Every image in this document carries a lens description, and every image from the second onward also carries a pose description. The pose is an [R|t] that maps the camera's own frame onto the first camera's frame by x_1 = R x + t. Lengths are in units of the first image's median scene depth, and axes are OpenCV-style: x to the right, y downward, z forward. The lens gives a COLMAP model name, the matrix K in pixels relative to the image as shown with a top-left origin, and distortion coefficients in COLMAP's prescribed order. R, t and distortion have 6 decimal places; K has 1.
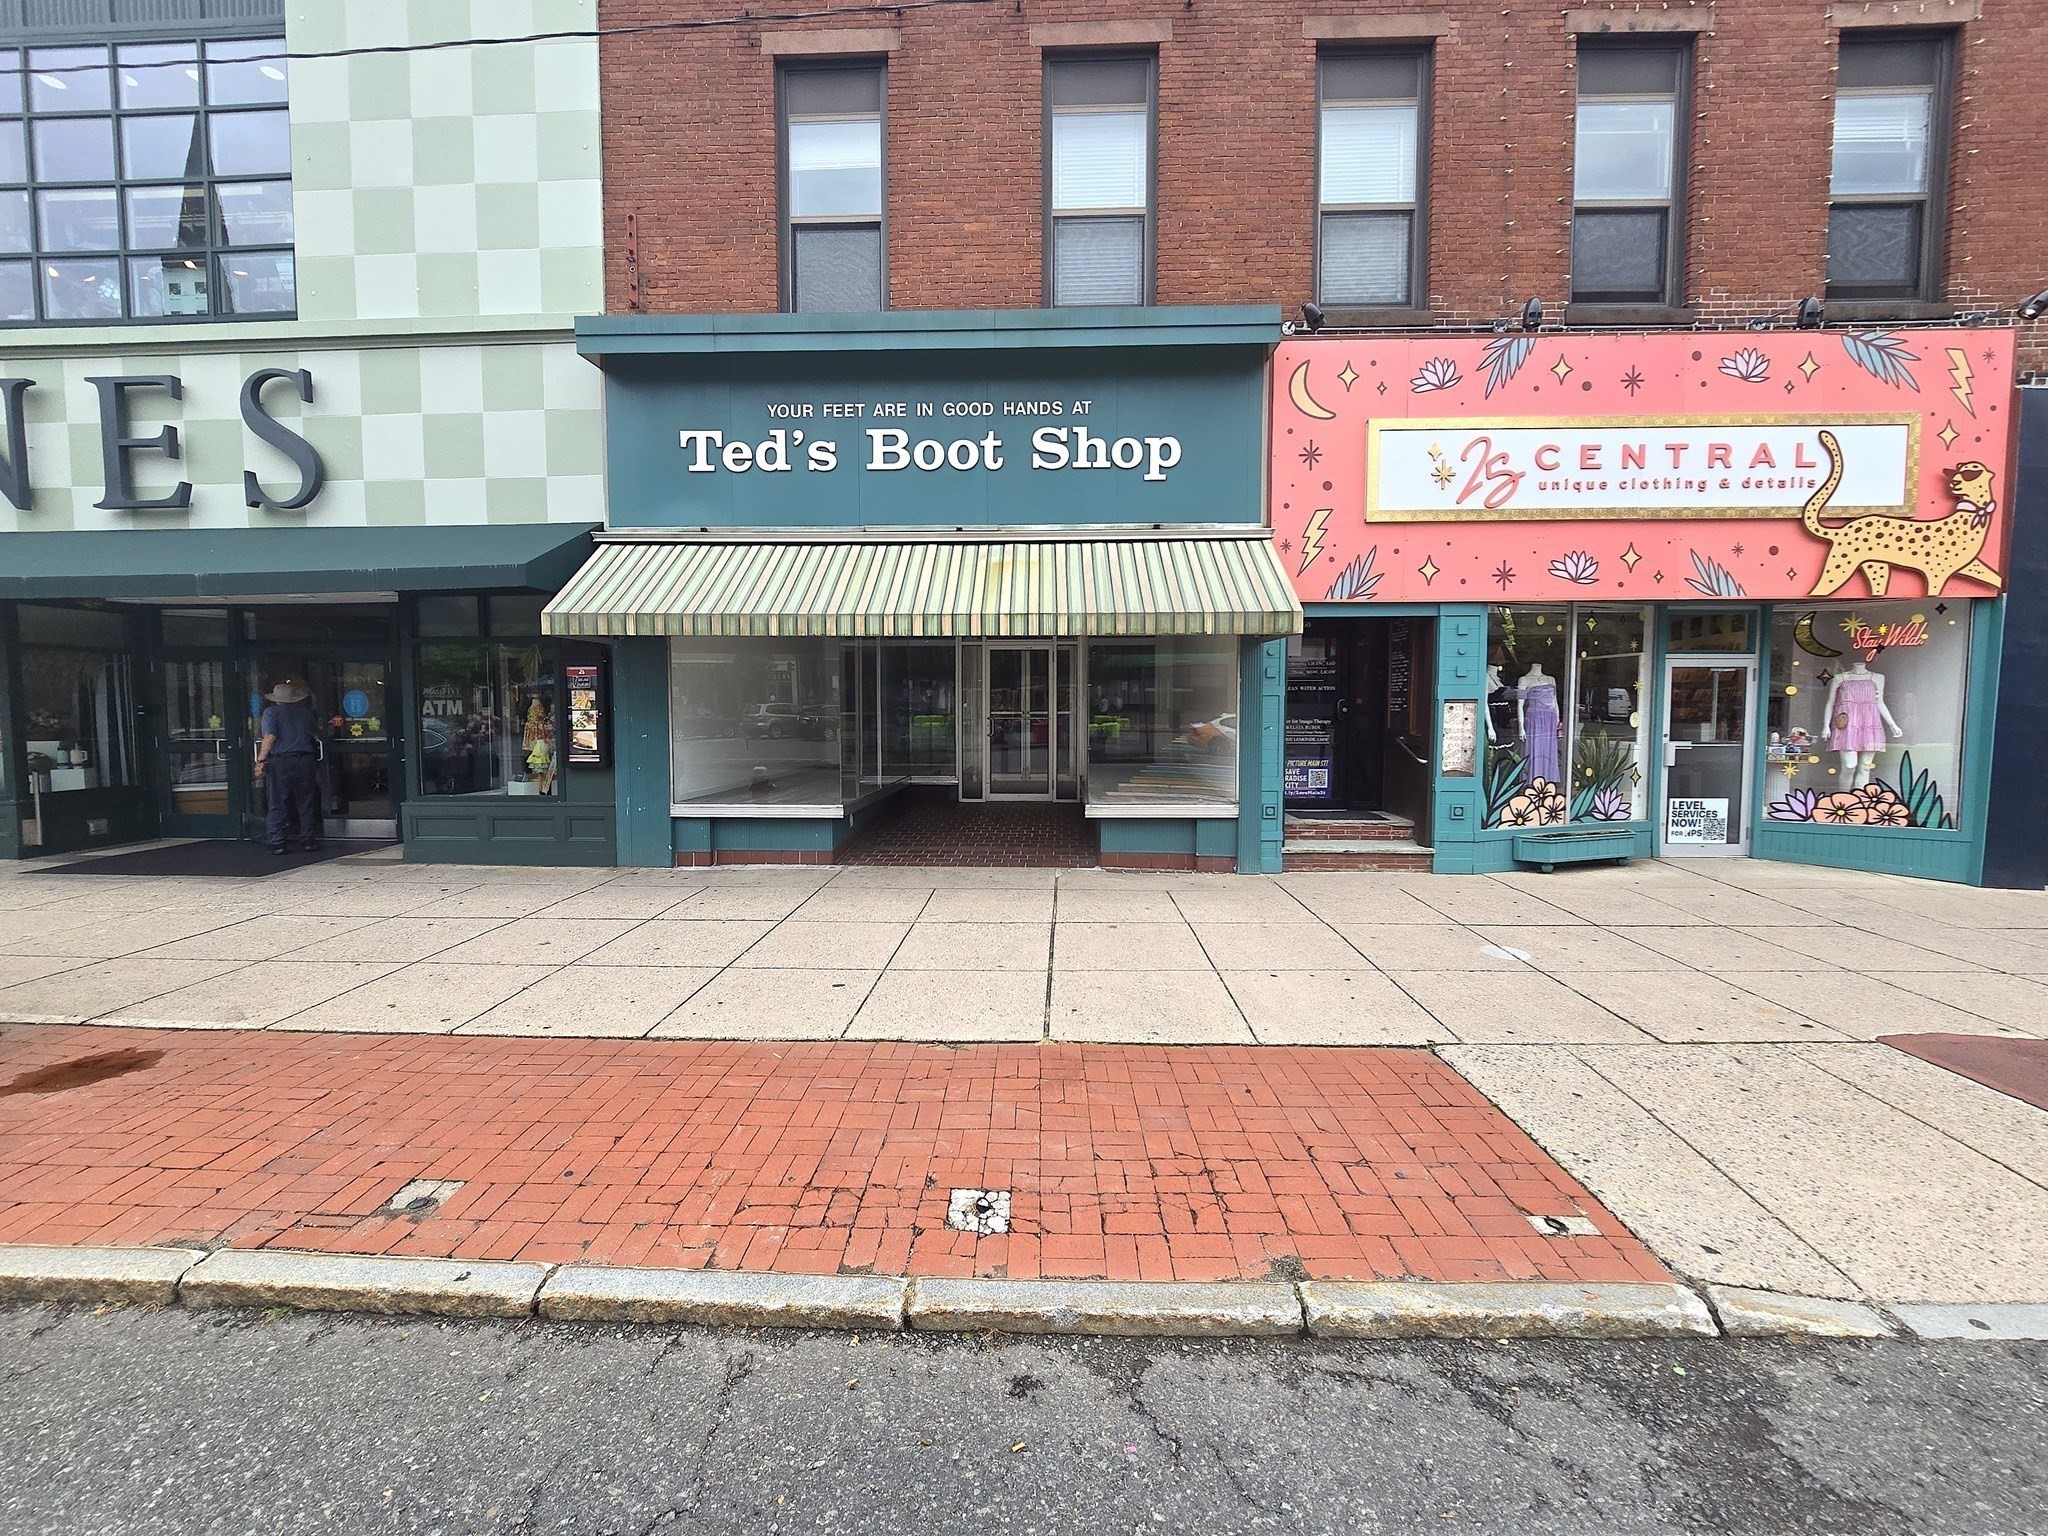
lens RADIAL K [[880.1, 0, 1017.8], [0, 880.1, 757.6], [0, 0, 1]] dist [0.002282, -0.000373]
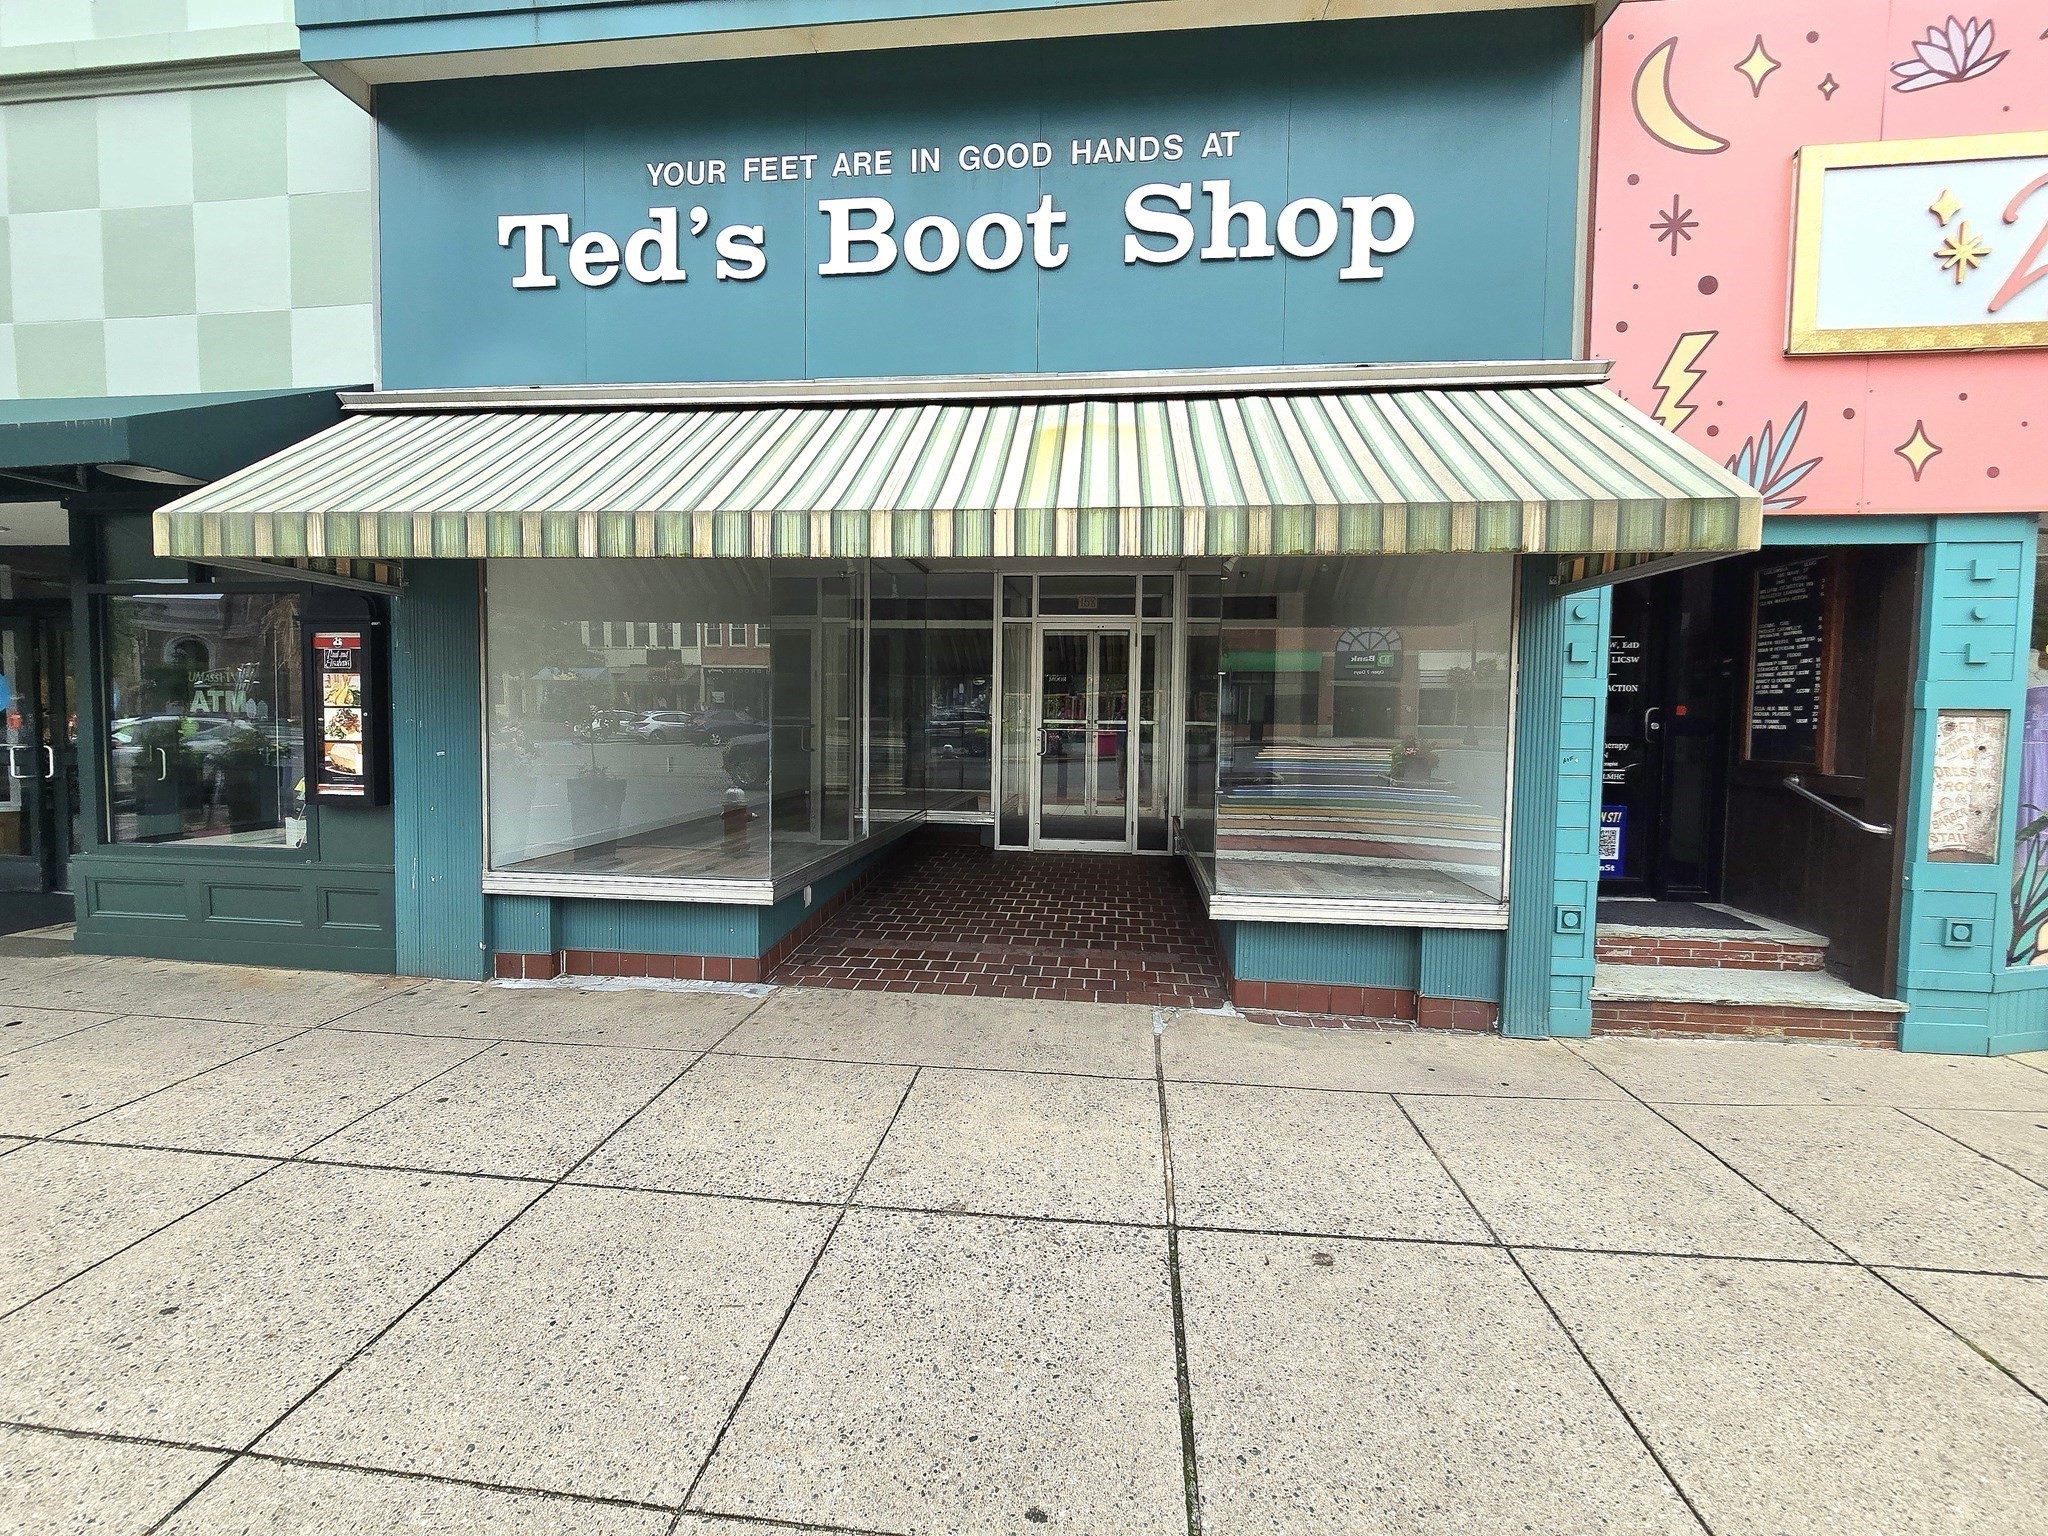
lens RADIAL K [[880.1, 0, 1025.1], [0, 880.1, 756.8], [0, 0, 1]] dist [0.002282, -0.000373]
pose [[0.998207, 0.017378, -0.057281, -0.007041], [-0.018030, 0.999778, -0.010896, -0.023807], [0.057079, 0.011910, 0.998299, 0.461974]]
